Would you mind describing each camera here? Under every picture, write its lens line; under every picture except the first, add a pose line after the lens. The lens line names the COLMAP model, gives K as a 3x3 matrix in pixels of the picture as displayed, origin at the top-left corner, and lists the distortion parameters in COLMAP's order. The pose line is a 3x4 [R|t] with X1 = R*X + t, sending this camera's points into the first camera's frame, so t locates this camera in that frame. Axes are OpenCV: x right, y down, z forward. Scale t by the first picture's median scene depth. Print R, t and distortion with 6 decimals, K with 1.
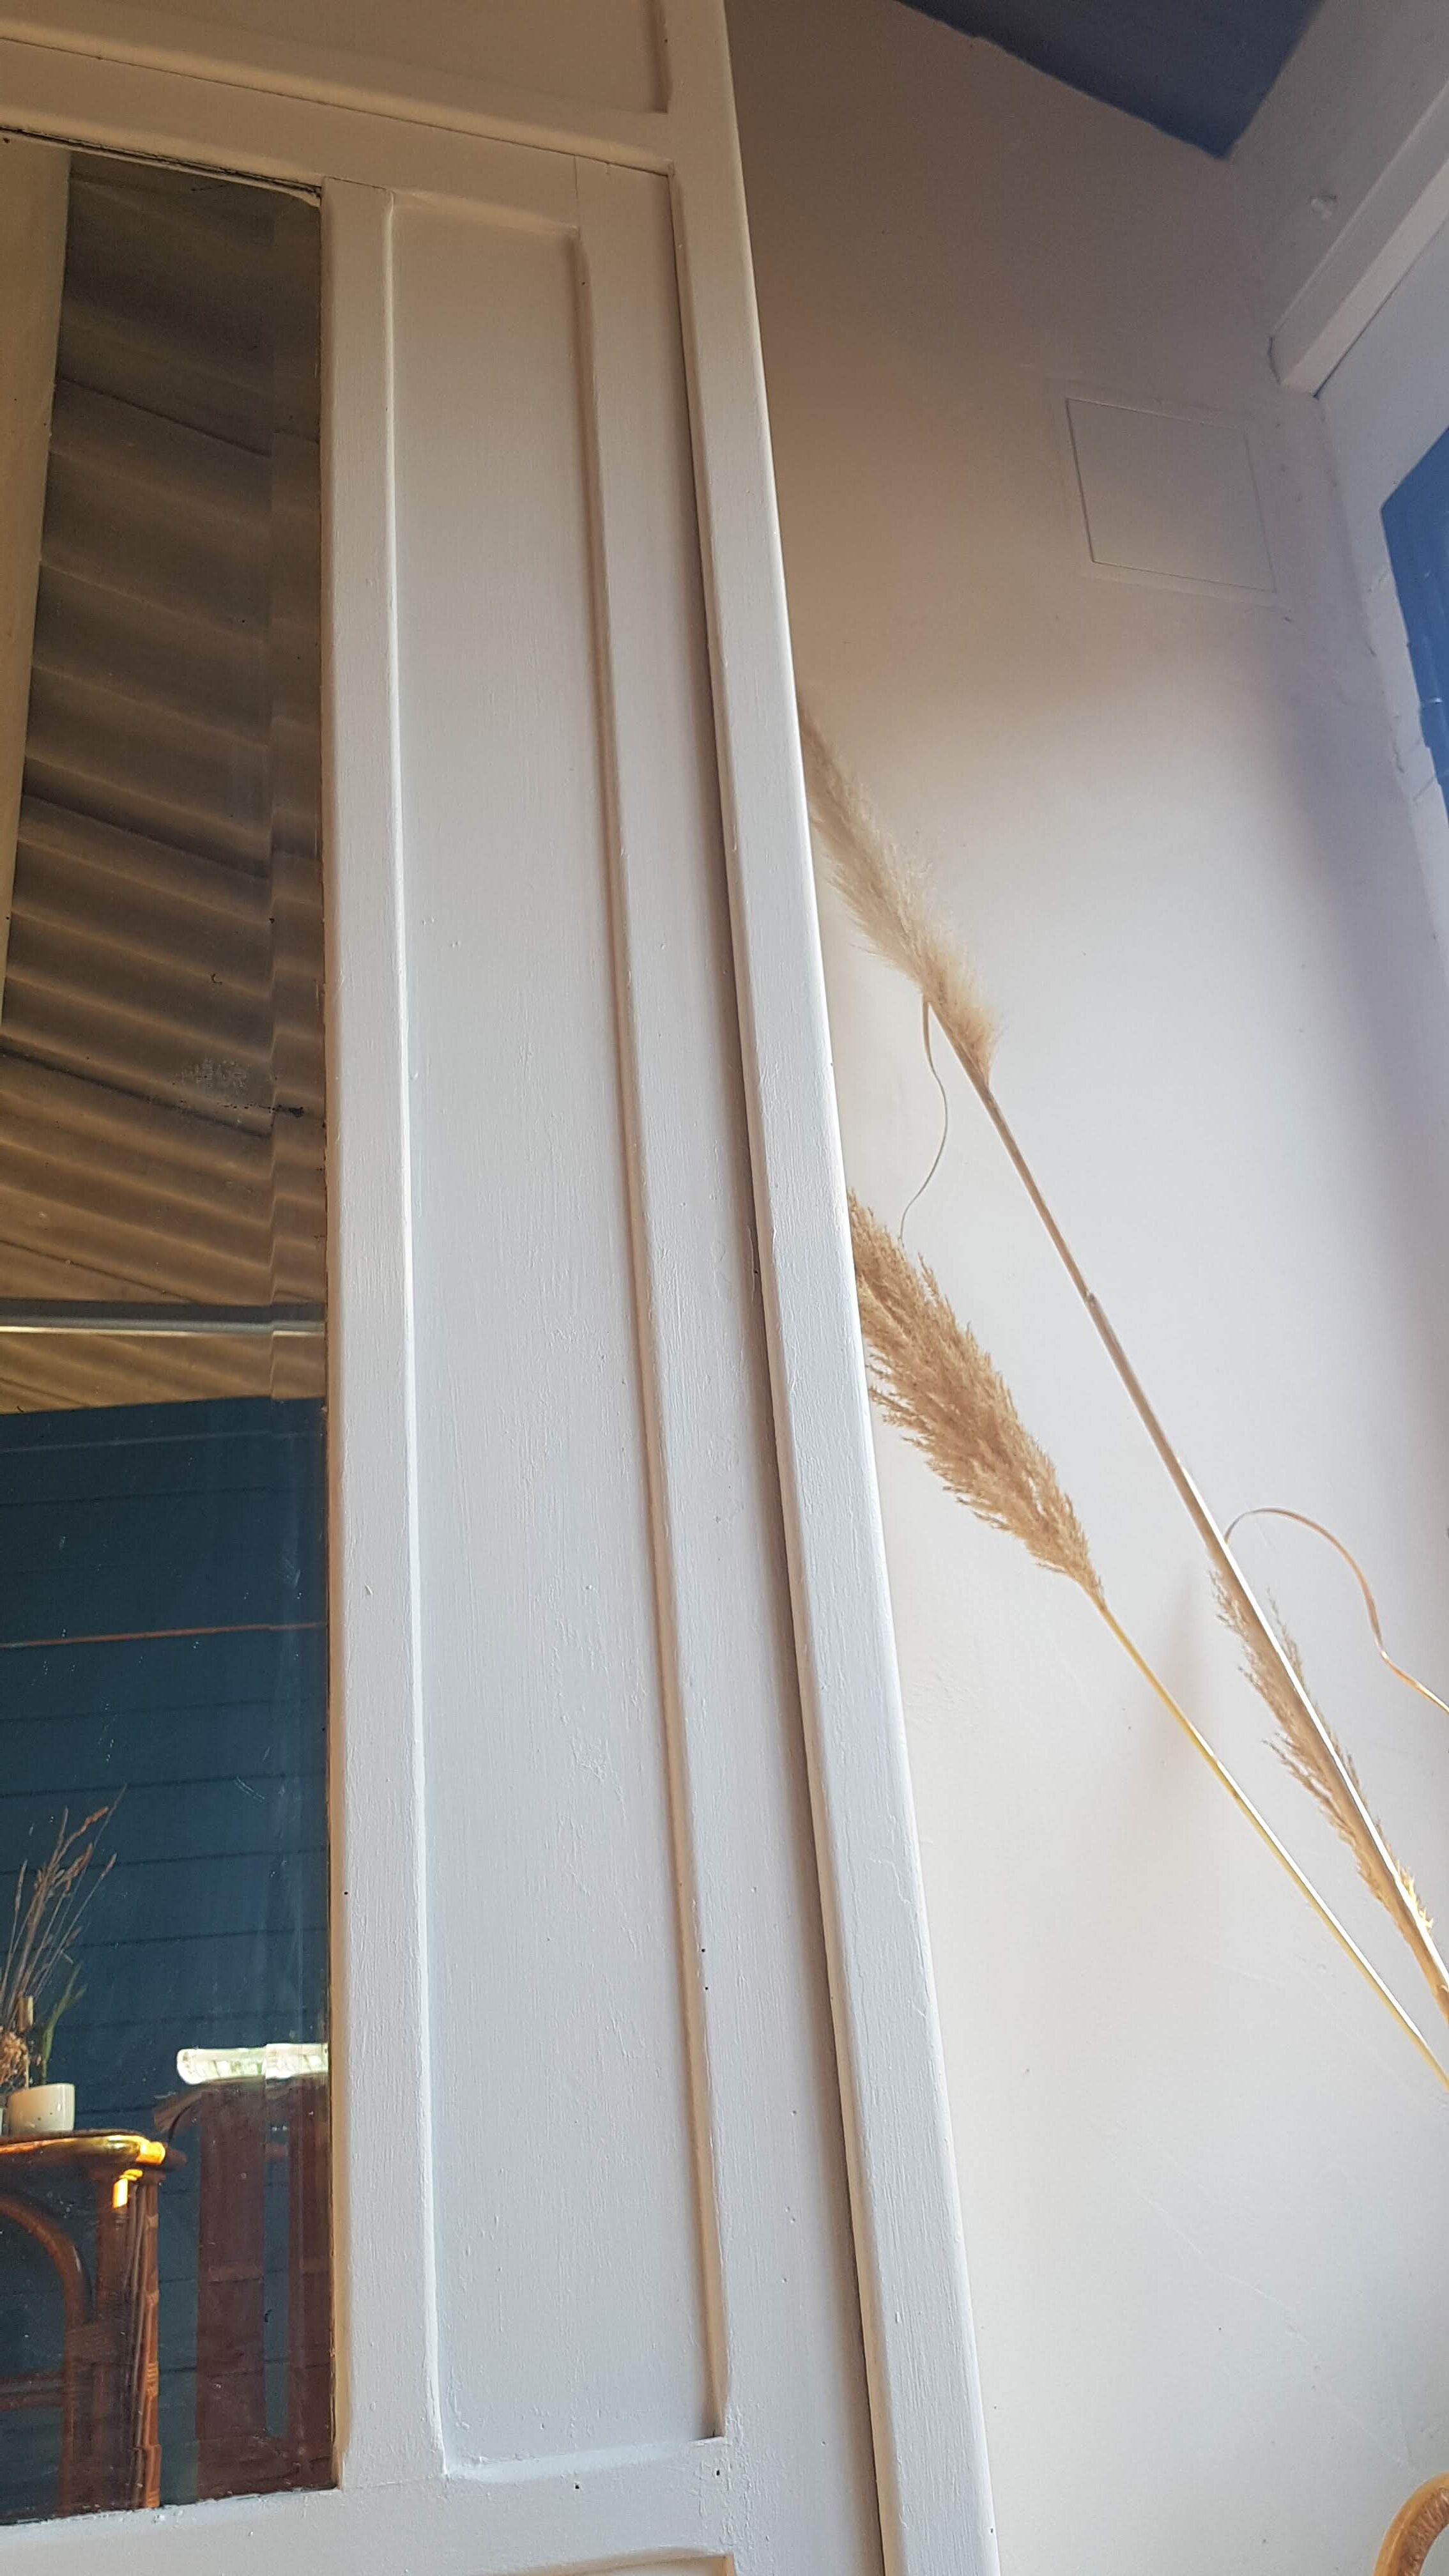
lens RADIAL K [[2219.8, 0, 700.0], [0, 2219.8, 1272.4], [0, 0, 1]] dist [0.079670, -0.130691]
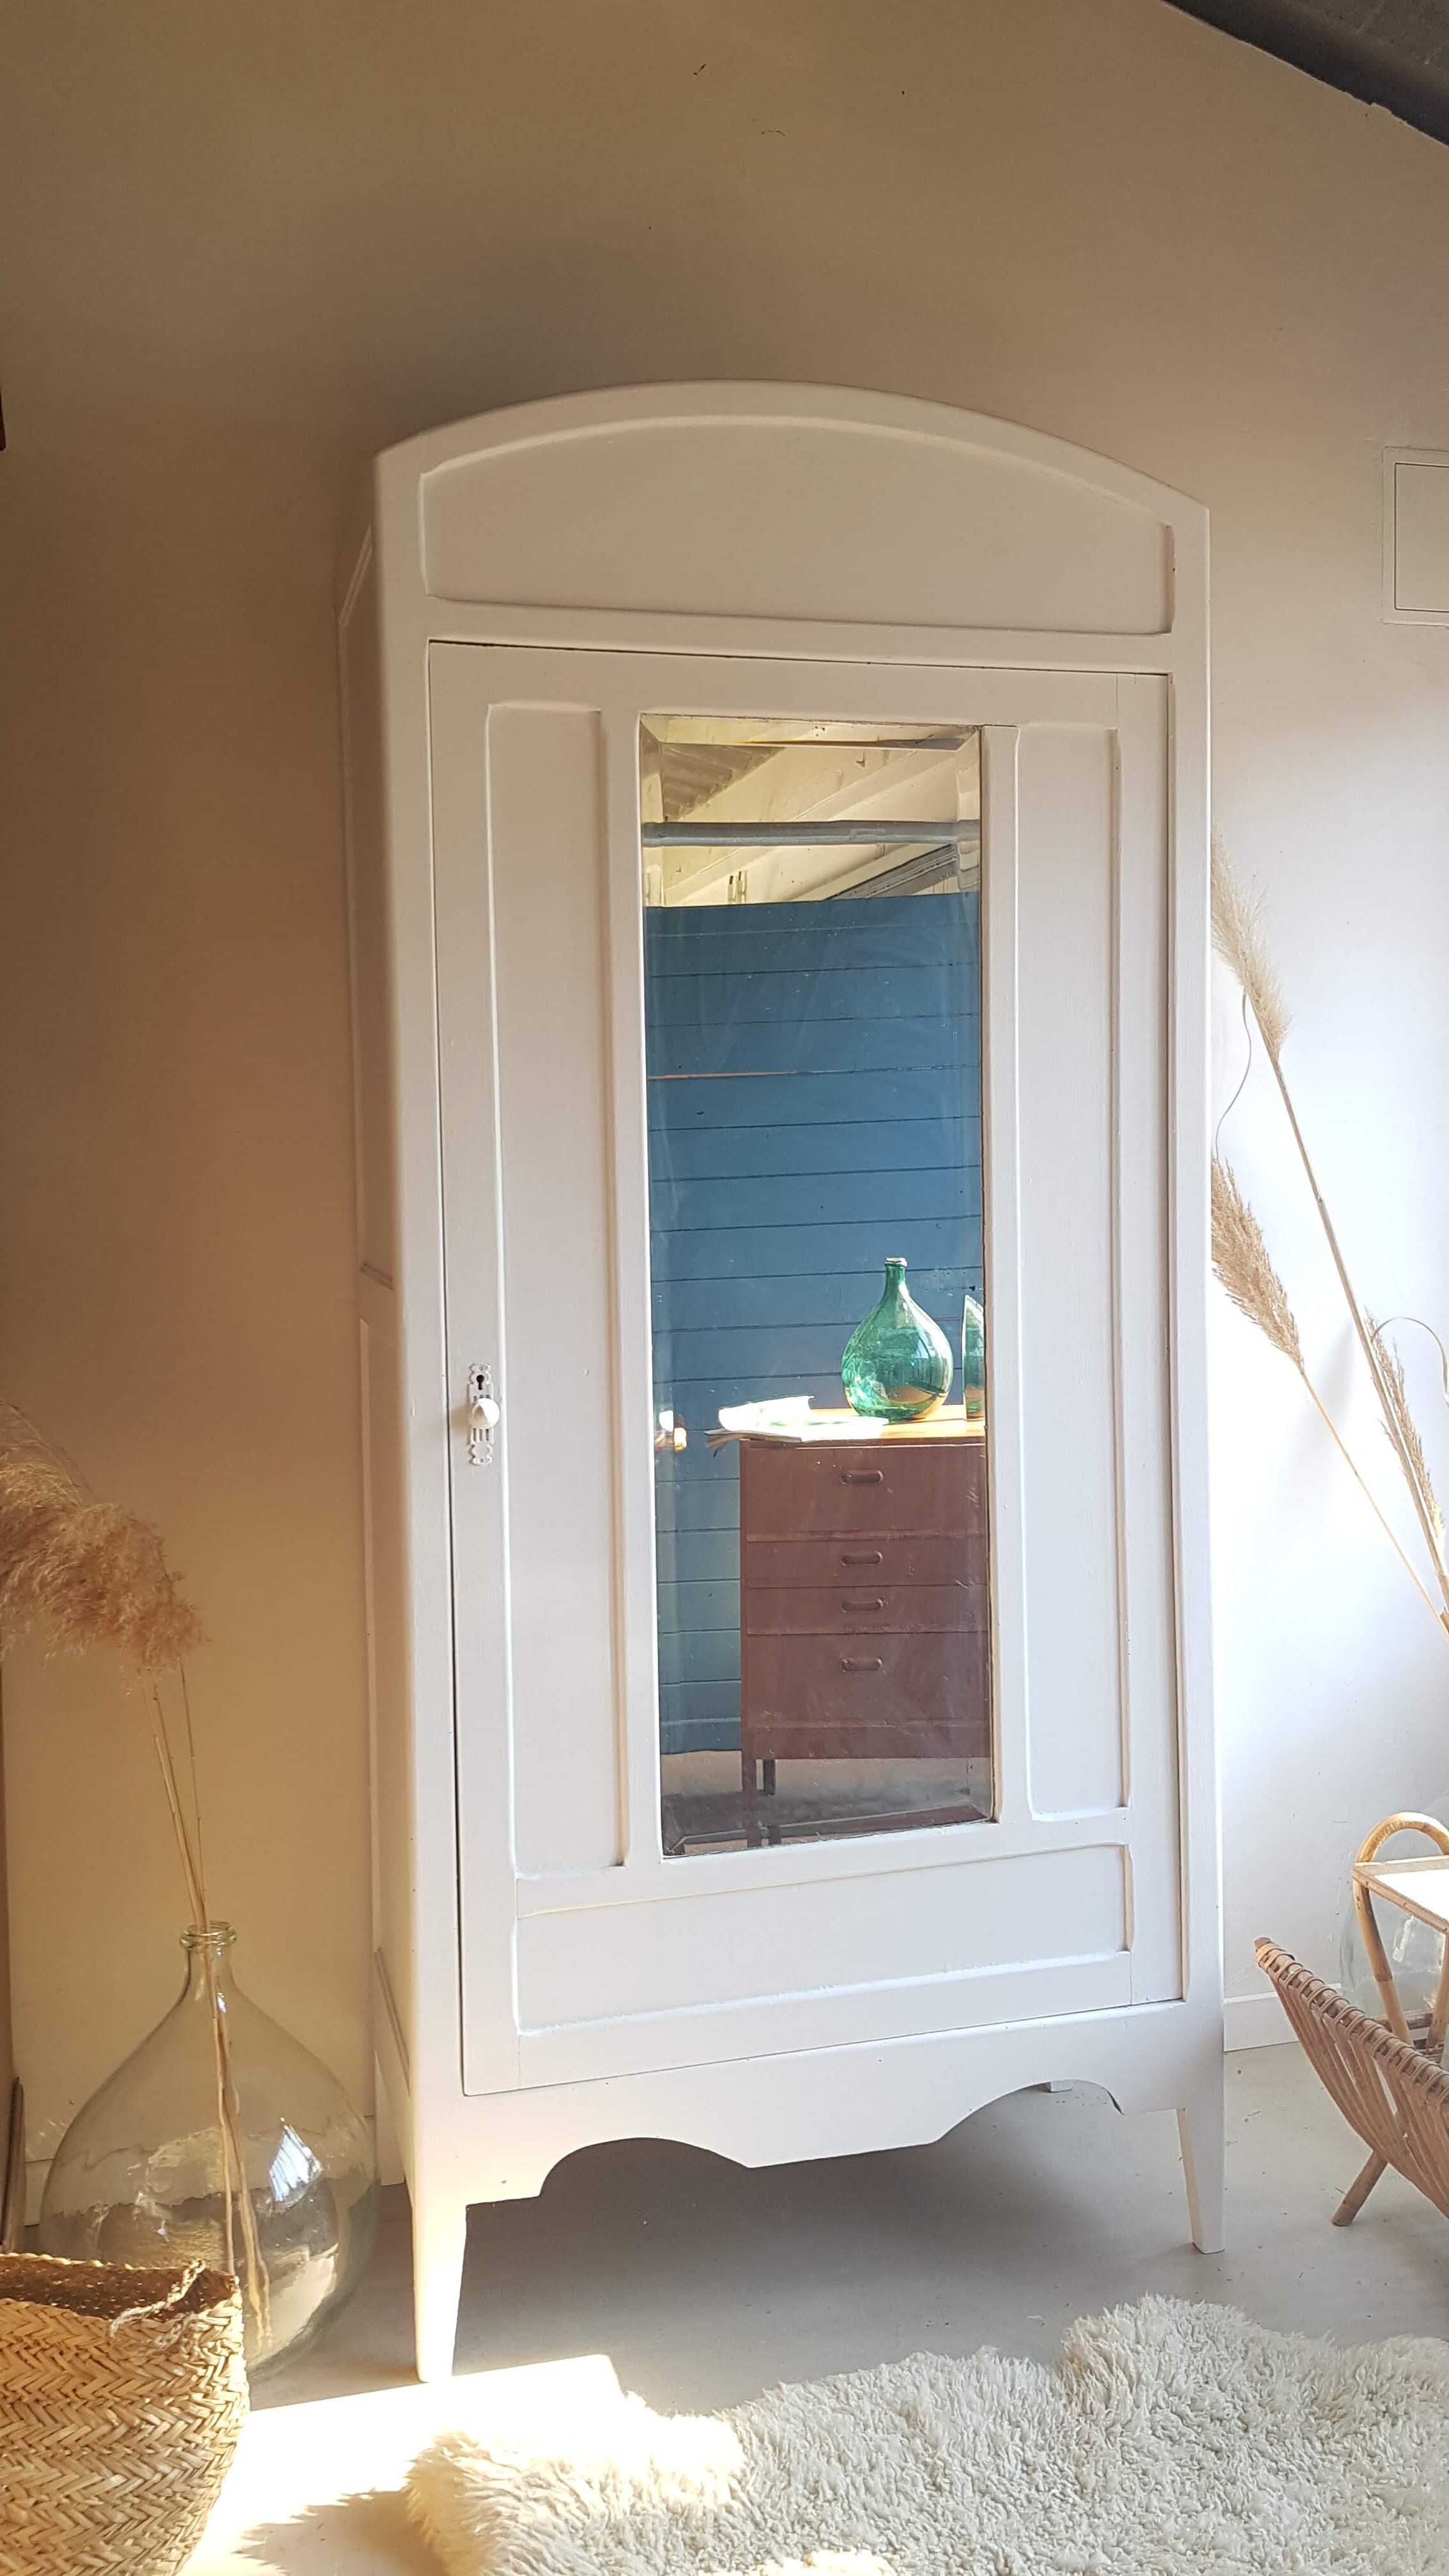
lens RADIAL K [[2219.8, 0, 763.7], [0, 2219.8, 1253.9], [0, 0, 1]] dist [0.079670, -0.130691]
pose [[0.997934, 0.055567, -0.032247, -0.225507], [-0.037120, 0.908360, 0.416538, -0.720055], [0.052438, -0.414481, 0.908546, -0.725669]]
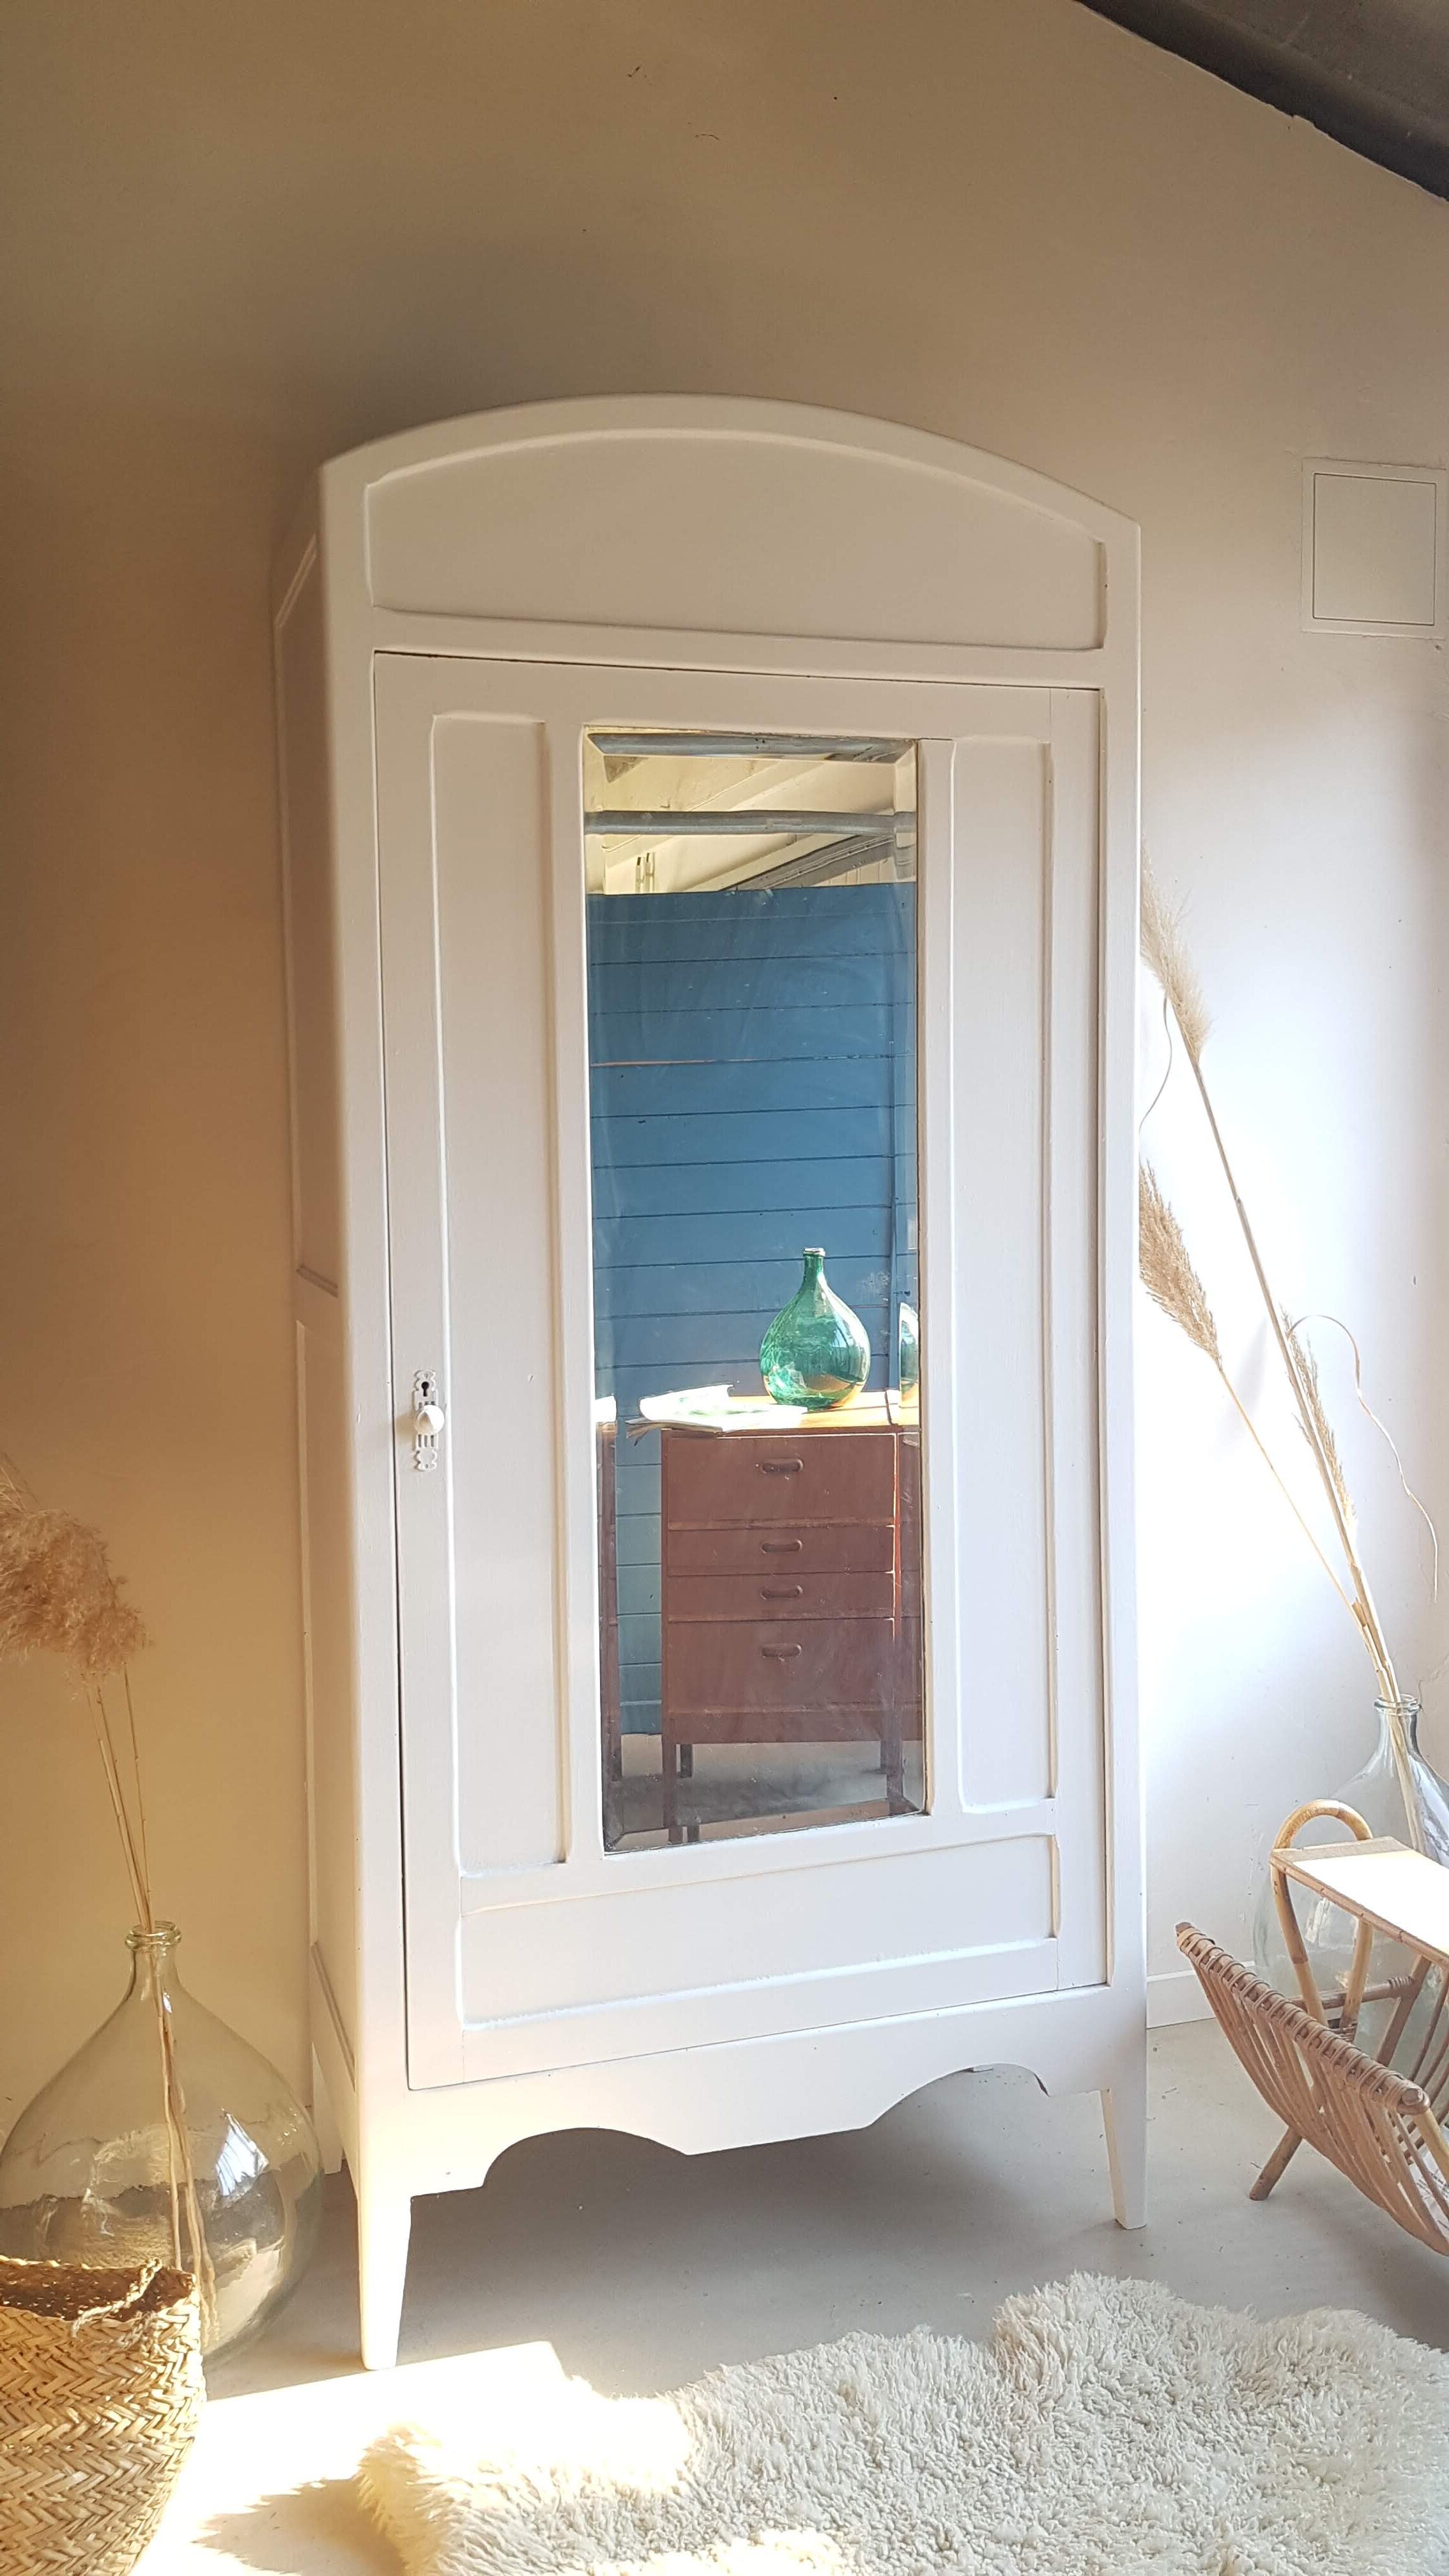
lens RADIAL K [[2219.8, 0, 742.4], [0, 2219.8, 1259.8], [0, 0, 1]] dist [0.079670, -0.130691]
pose [[0.998325, 0.057155, 0.008925, -0.261995], [-0.055415, 0.900623, 0.431053, -0.753621], [0.016598, -0.430826, 0.902282, -0.735068]]
